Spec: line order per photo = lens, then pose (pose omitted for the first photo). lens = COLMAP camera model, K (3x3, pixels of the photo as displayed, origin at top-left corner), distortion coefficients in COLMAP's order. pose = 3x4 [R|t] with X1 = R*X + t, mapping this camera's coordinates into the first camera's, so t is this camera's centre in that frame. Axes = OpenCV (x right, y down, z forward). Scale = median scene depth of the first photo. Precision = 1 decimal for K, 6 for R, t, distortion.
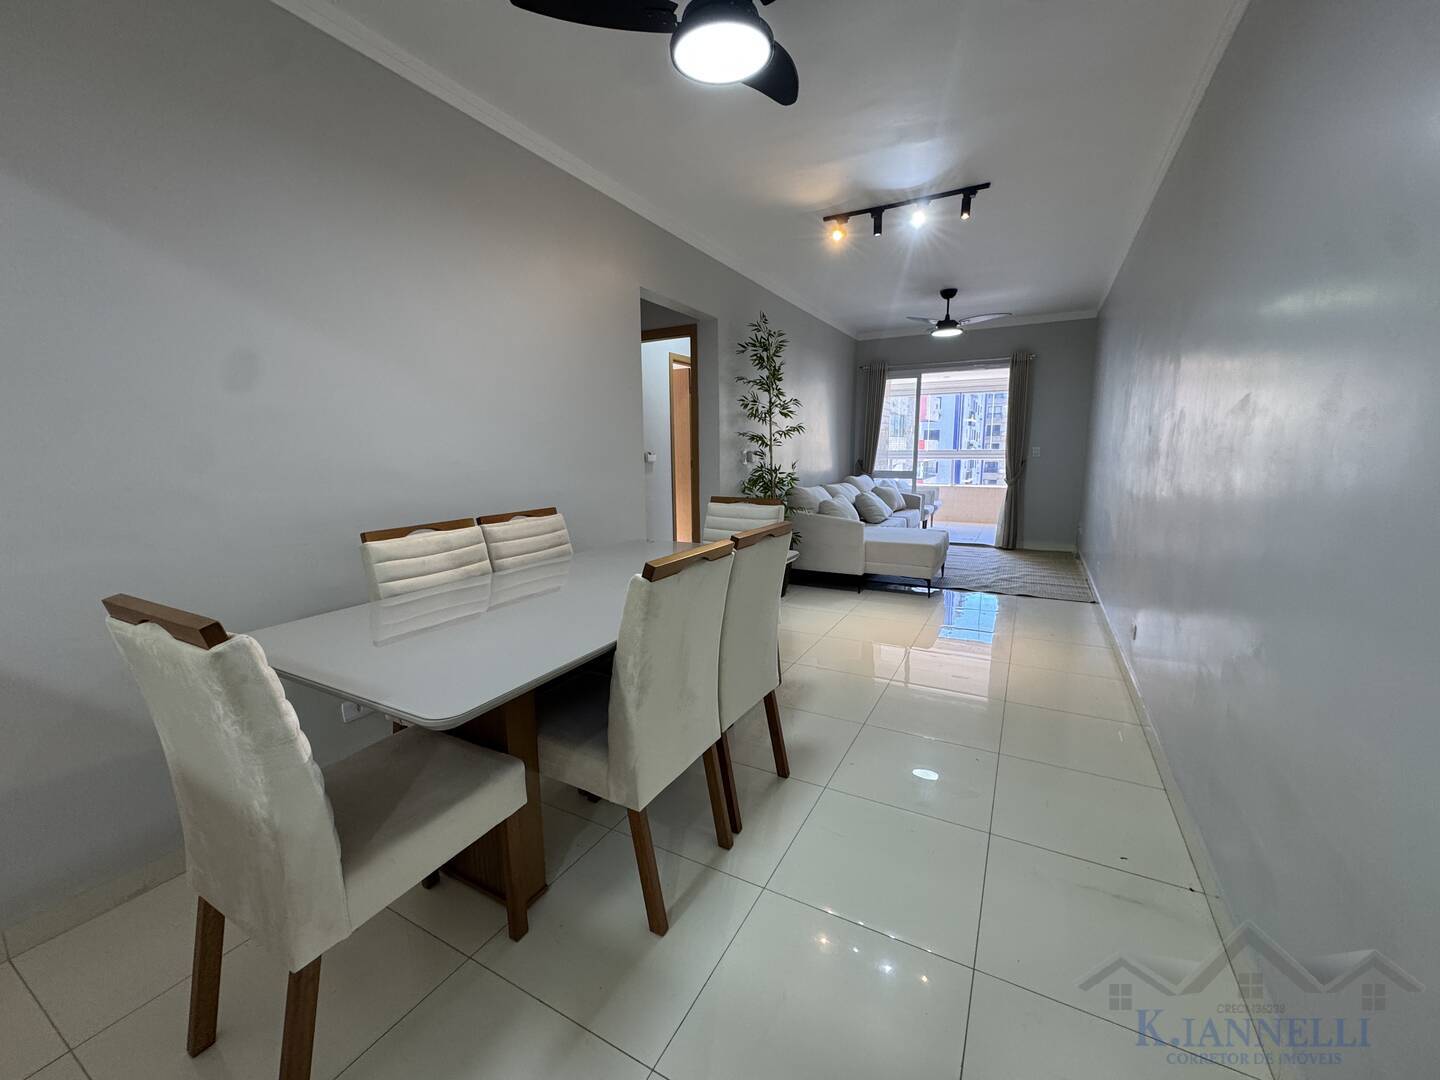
lens RADIAL K [[572.7, 0, 720.0], [0, 572.7, 540.0], [0, 0, 1]] dist [-0.005226, 0.000853]
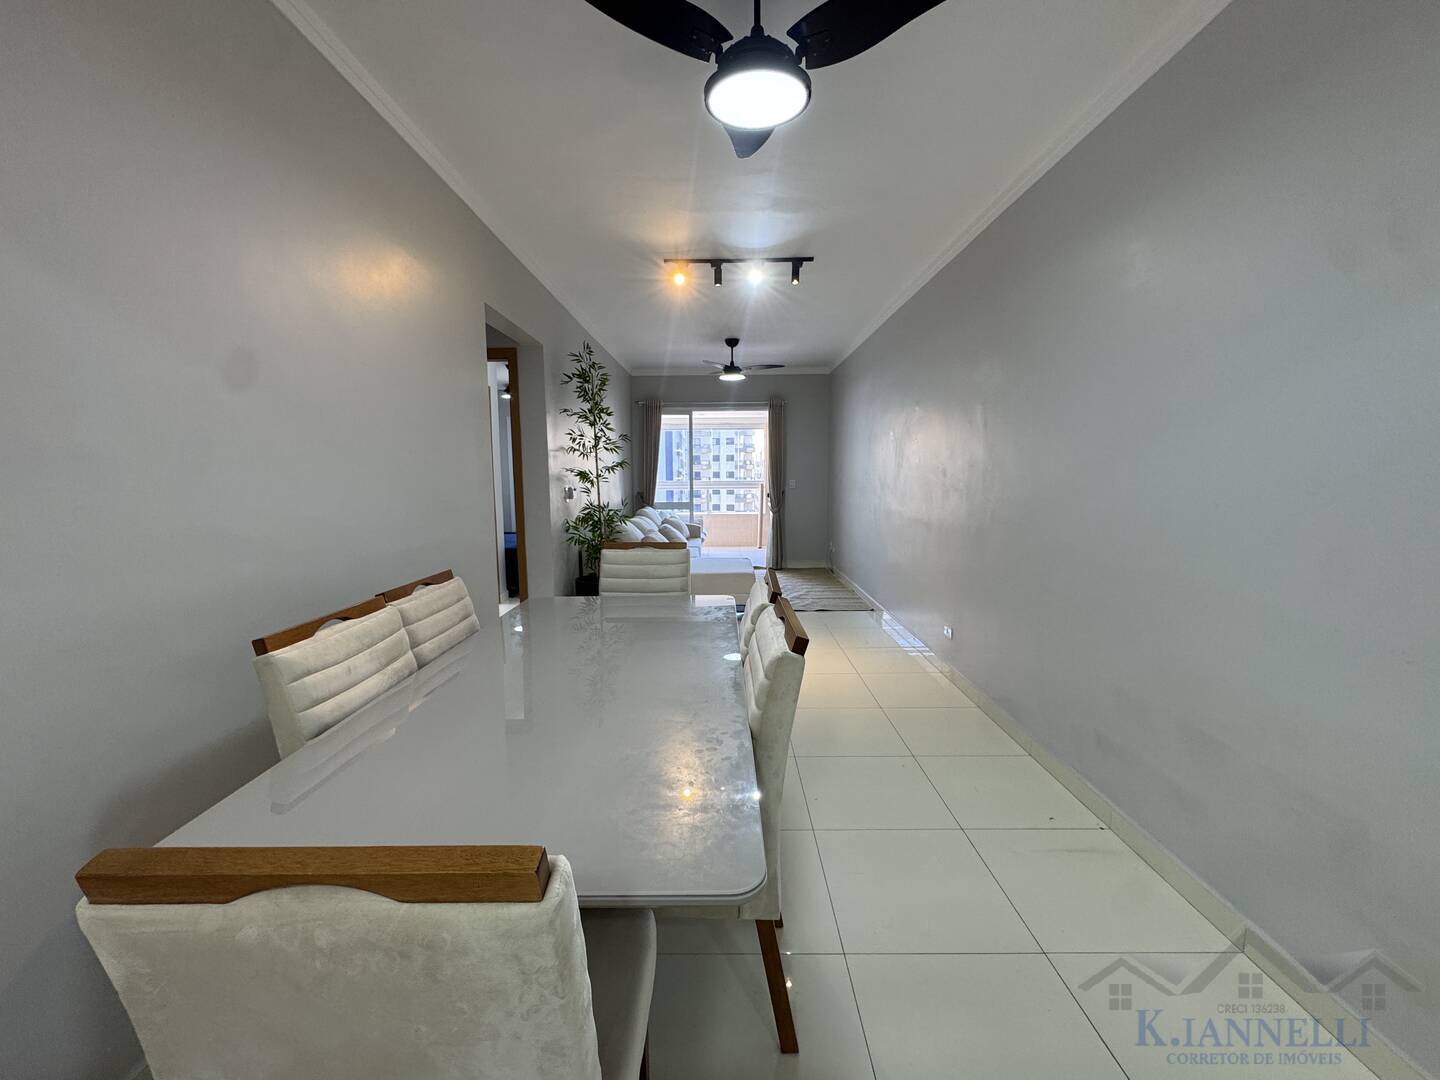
lens RADIAL K [[572.7, 0, 720.0], [0, 572.7, 540.0], [0, 0, 1]] dist [-0.005226, 0.000853]
pose [[0.881435, -0.051875, 0.469449, -0.181413], [0.073657, 0.996887, -0.028140, -0.026525], [-0.466527, 0.059382, 0.882511, 0.071285]]
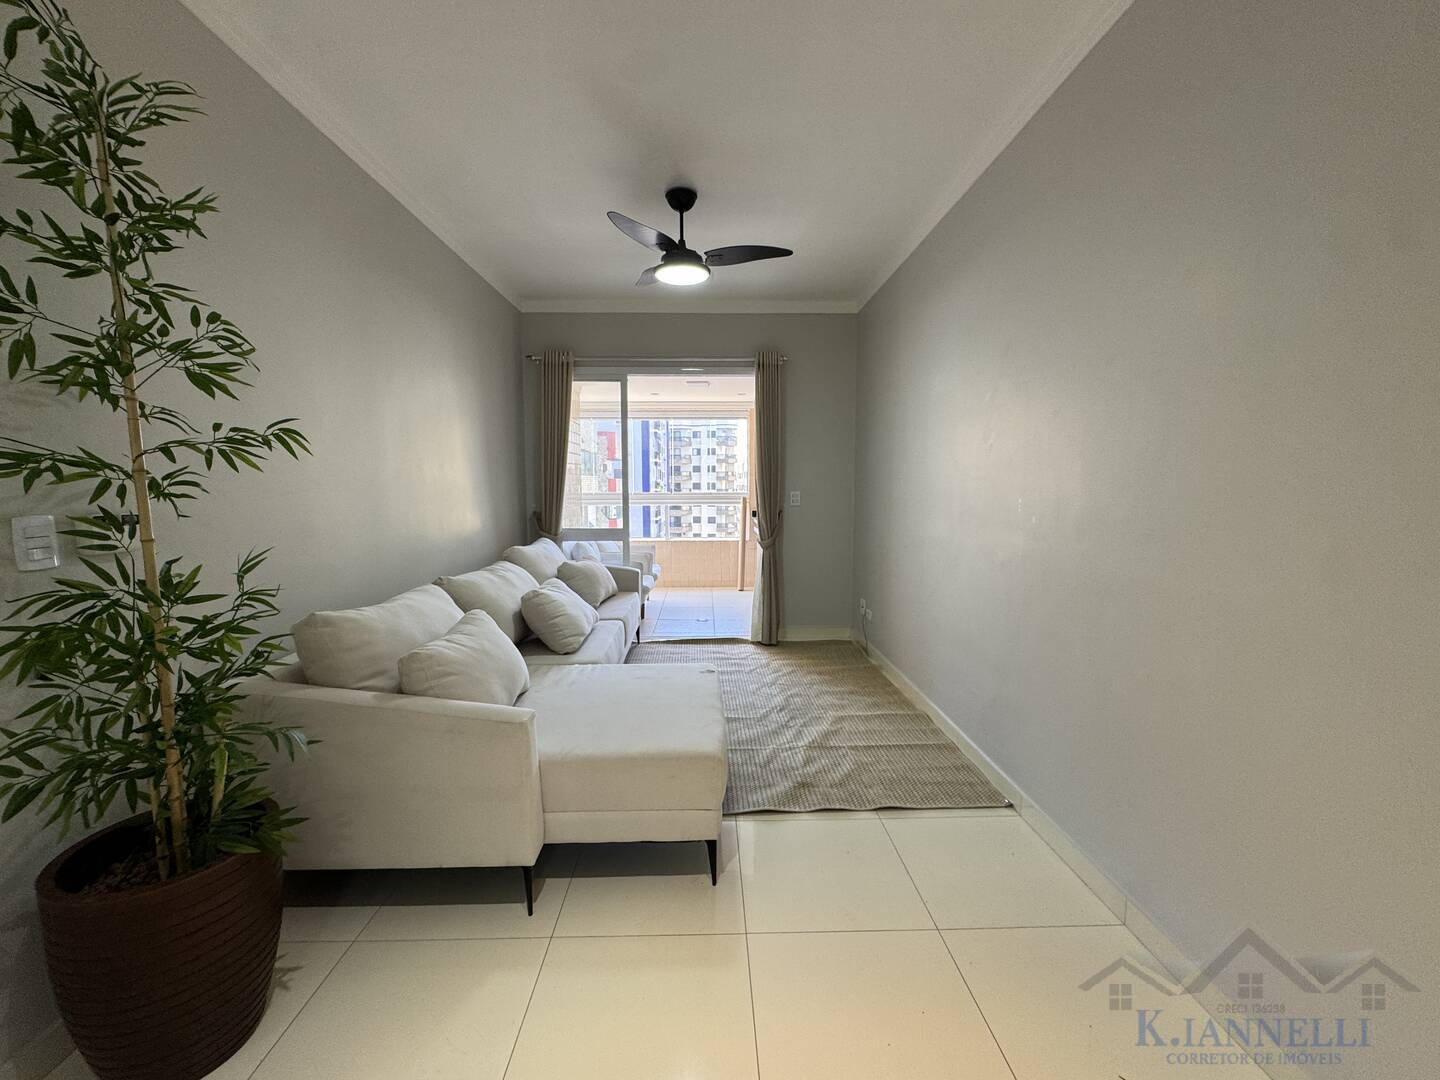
lens RADIAL K [[572.7, 0, 720.0], [0, 572.7, 540.0], [0, 0, 1]] dist [-0.005226, 0.000853]
pose [[0.866469, -0.040257, 0.497604, 0.185682], [0.072617, 0.996306, -0.045843, -0.113737], [-0.493921, 0.075856, 0.866192, 0.645302]]
